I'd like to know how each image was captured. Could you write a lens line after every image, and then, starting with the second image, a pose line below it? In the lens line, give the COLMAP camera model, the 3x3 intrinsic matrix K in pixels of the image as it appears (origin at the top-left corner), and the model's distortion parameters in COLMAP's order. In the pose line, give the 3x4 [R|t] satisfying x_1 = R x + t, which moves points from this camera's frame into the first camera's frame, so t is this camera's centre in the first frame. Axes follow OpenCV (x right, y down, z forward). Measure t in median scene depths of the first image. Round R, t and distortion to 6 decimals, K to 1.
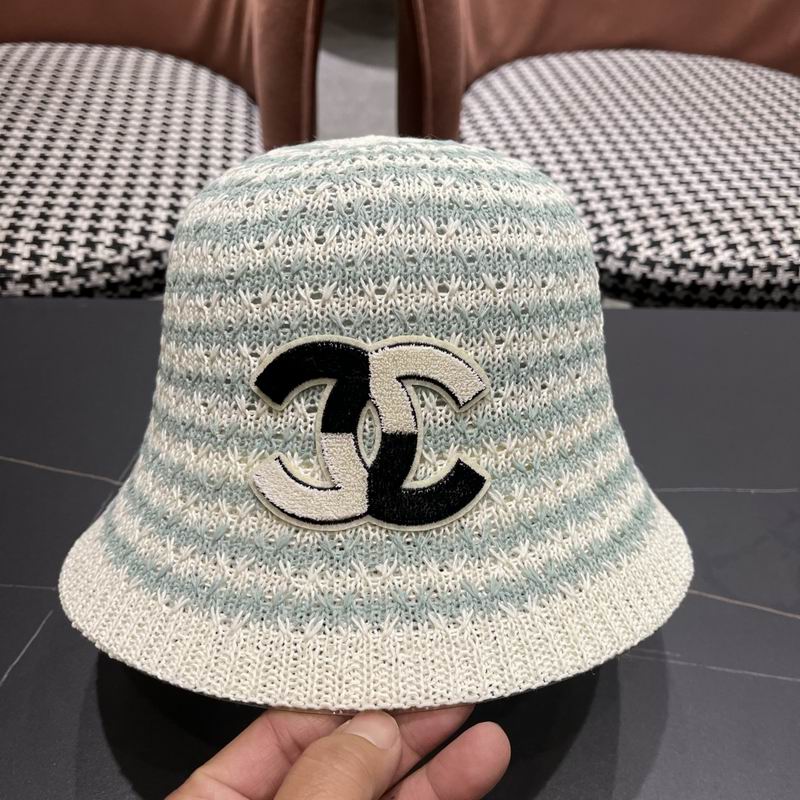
lens RADIAL K [[851.8, 0, 400.9], [0, 851.8, 405.8], [0, 0, 1]] dist [0.021623, 0.000000]
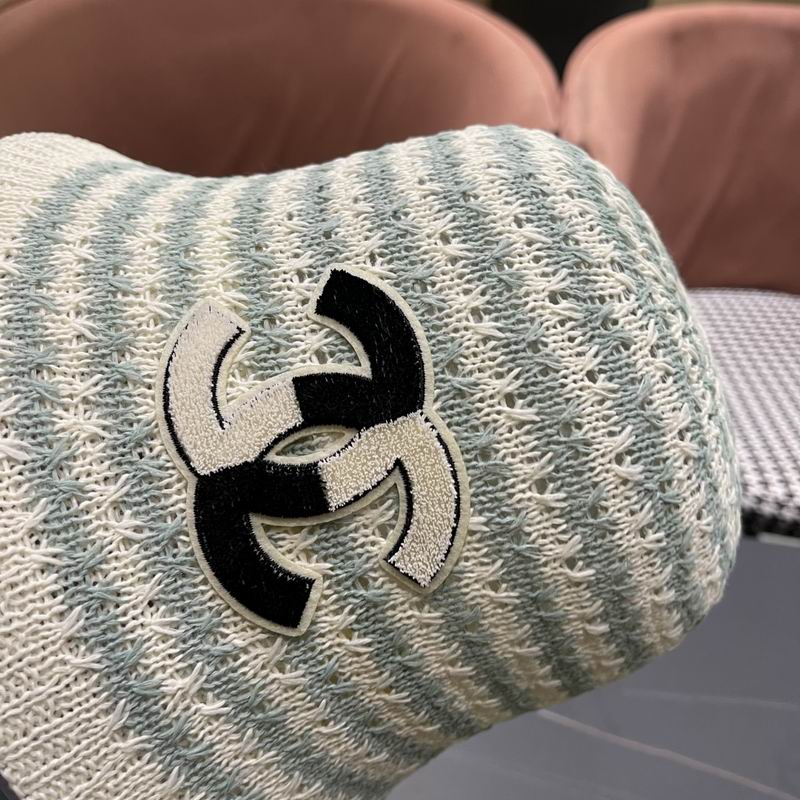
lens RADIAL K [[851.8, 0, 397.5], [0, 851.8, 398.3], [0, 0, 1]] dist [0.021623, 0.000000]
pose [[0.291865, 0.953022, -0.081019, 0.003805], [-0.956365, 0.291980, -0.010685, -0.038667], [0.013473, 0.080603, 0.996655, 0.303135]]
